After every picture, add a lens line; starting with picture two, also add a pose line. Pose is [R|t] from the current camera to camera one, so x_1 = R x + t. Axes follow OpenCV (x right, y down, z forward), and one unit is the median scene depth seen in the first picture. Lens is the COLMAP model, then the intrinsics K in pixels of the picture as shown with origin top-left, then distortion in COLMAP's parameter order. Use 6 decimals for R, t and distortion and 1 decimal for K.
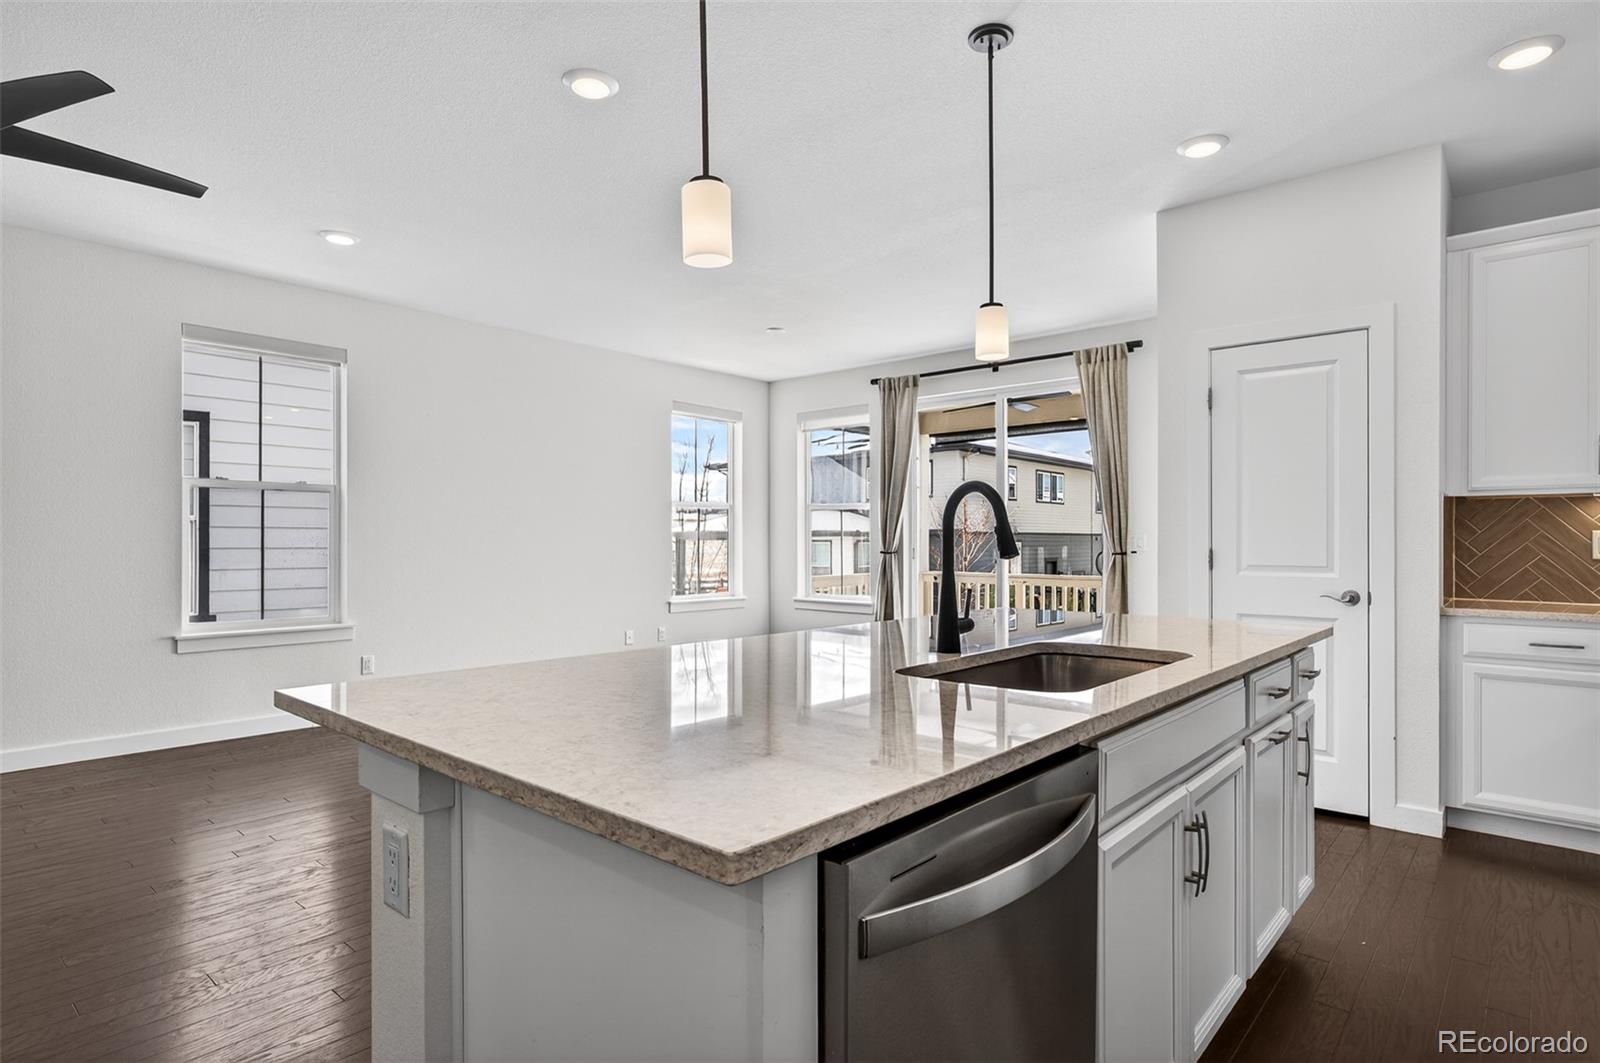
lens RADIAL K [[866.3, 0, 800.4], [0, 866.3, 533.4], [0, 0, 1]] dist [-0.001620, -0.000078]
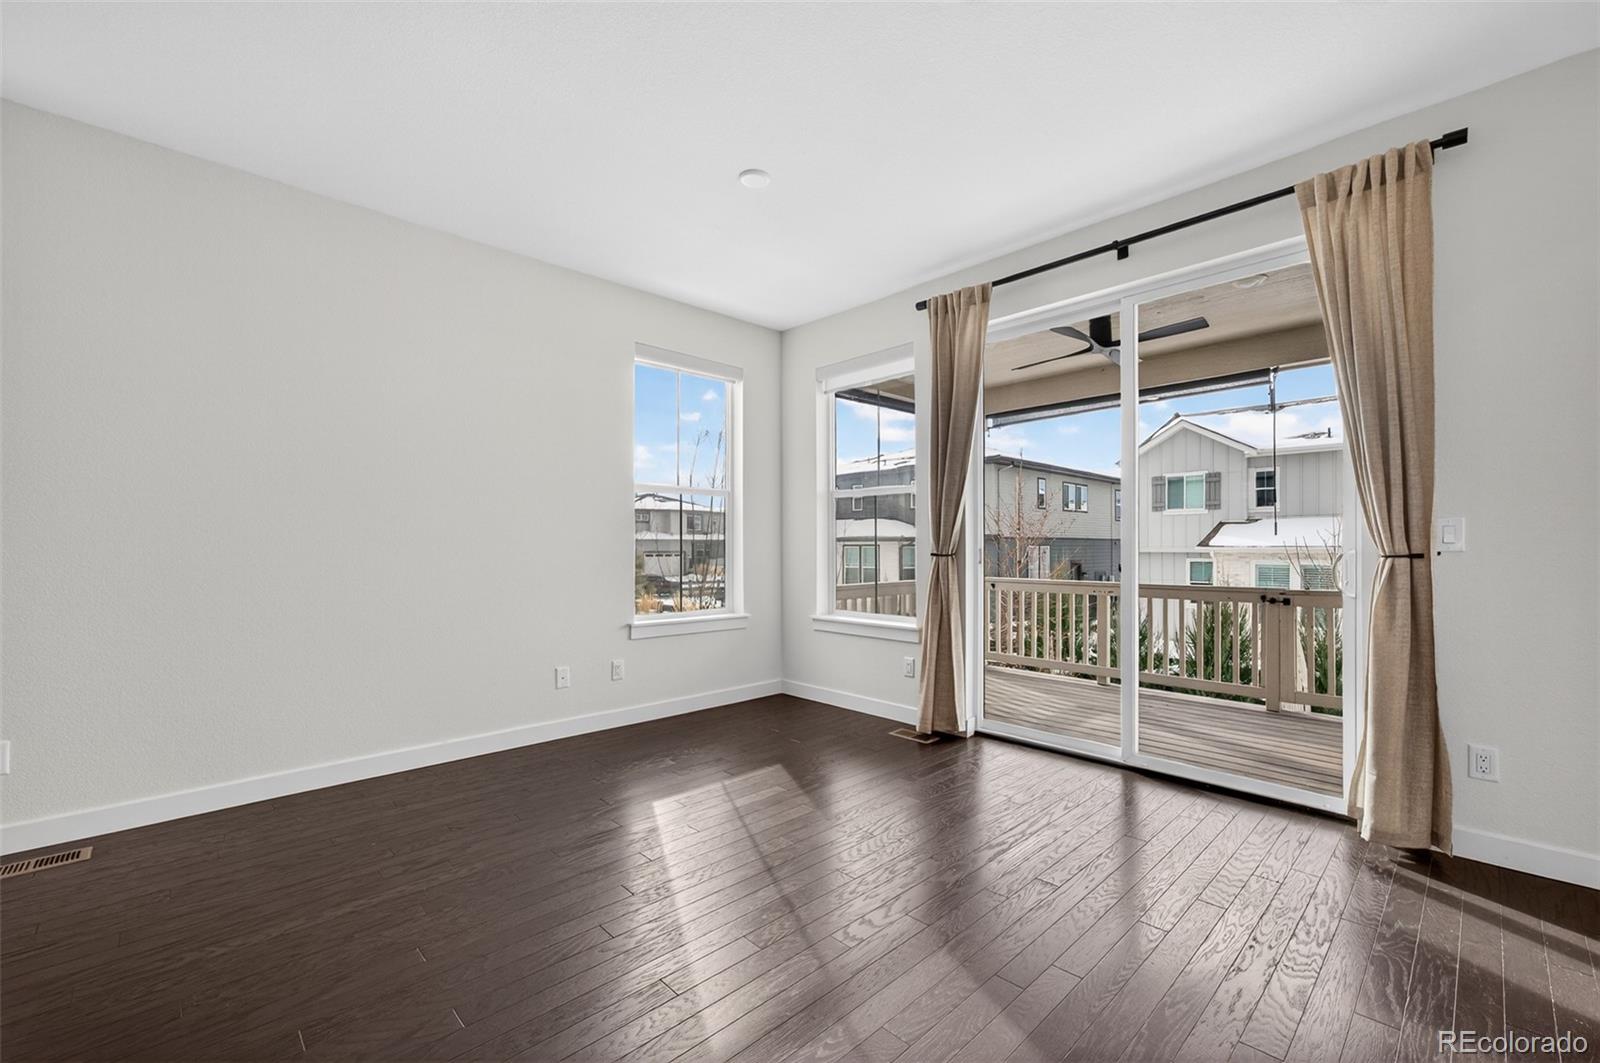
lens RADIAL K [[680.9, 0, 794.8], [0, 680.9, 545.7], [0, 0, 1]] dist [0.013952, 0.000167]
pose [[0.995788, -0.001102, -0.091679, 0.035938], [0.001732, 0.999975, 0.006792, 0.011302], [0.091669, -0.006922, 0.995765, 0.464215]]
